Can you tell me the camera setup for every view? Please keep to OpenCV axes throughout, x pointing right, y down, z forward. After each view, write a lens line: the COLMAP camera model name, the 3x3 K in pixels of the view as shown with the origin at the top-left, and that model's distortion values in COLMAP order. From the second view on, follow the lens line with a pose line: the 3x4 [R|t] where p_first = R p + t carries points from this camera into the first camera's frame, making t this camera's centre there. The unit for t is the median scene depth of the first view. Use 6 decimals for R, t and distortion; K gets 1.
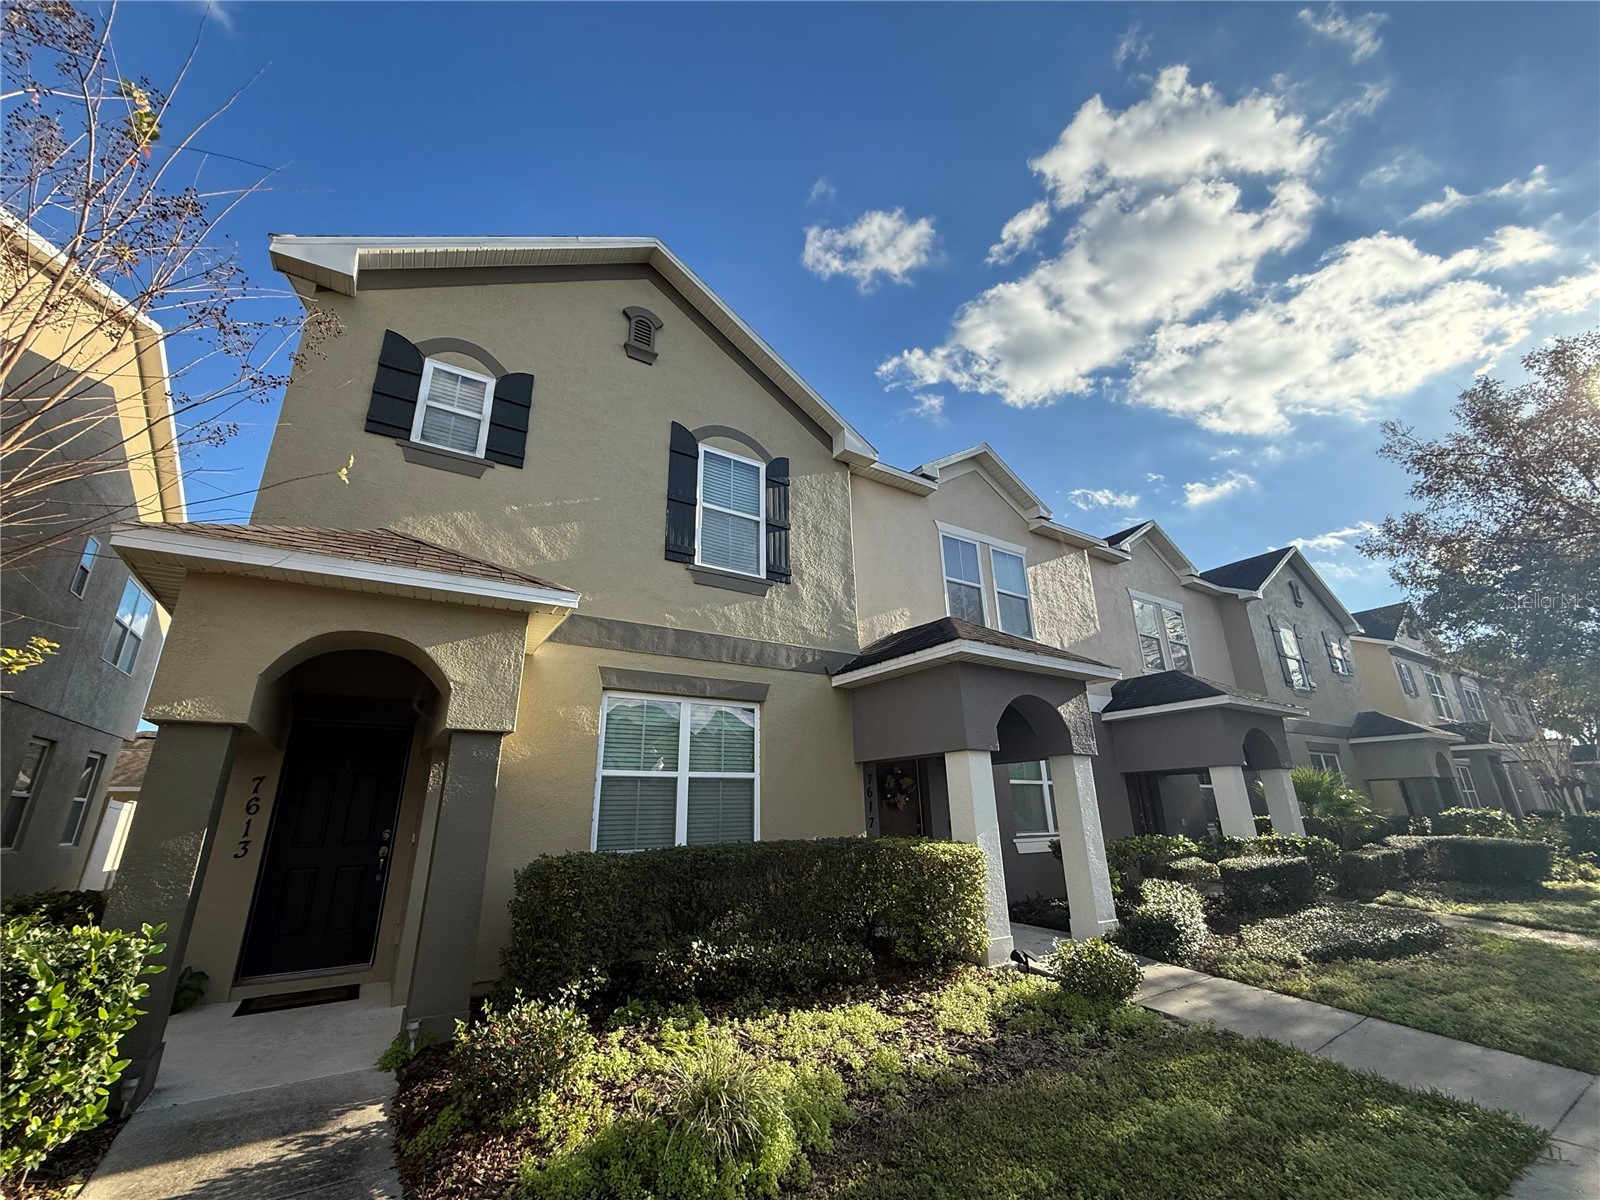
lens RADIAL K [[638.6, 0, 800.0], [0, 638.6, 600.0], [0, 0, 1]] dist [-0.001474, 0.000378]
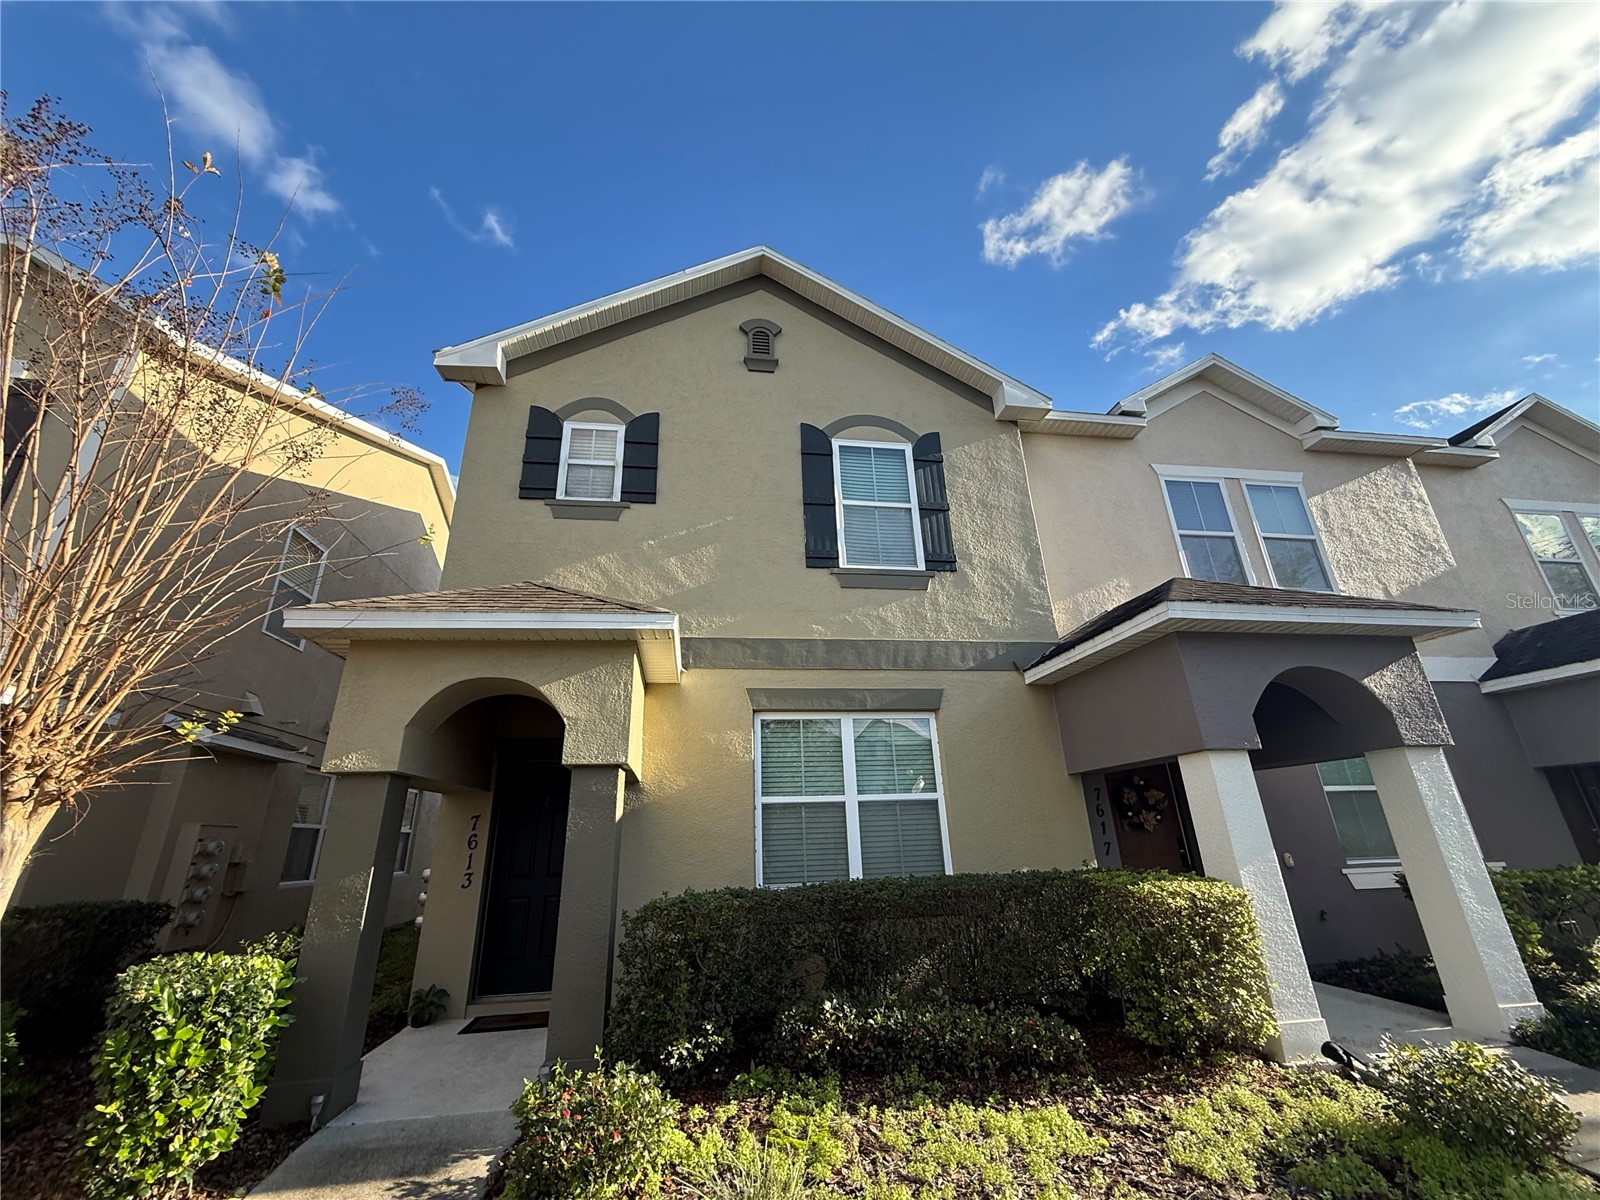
lens RADIAL K [[638.6, 0, 800.0], [0, 638.6, 600.0], [0, 0, 1]] dist [-0.001474, 0.000378]
pose [[0.911261, -0.155190, -0.381469, 0.138043], [0.145288, 0.987869, -0.054820, 0.035682], [0.385349, -0.005467, 0.922755, 0.141928]]
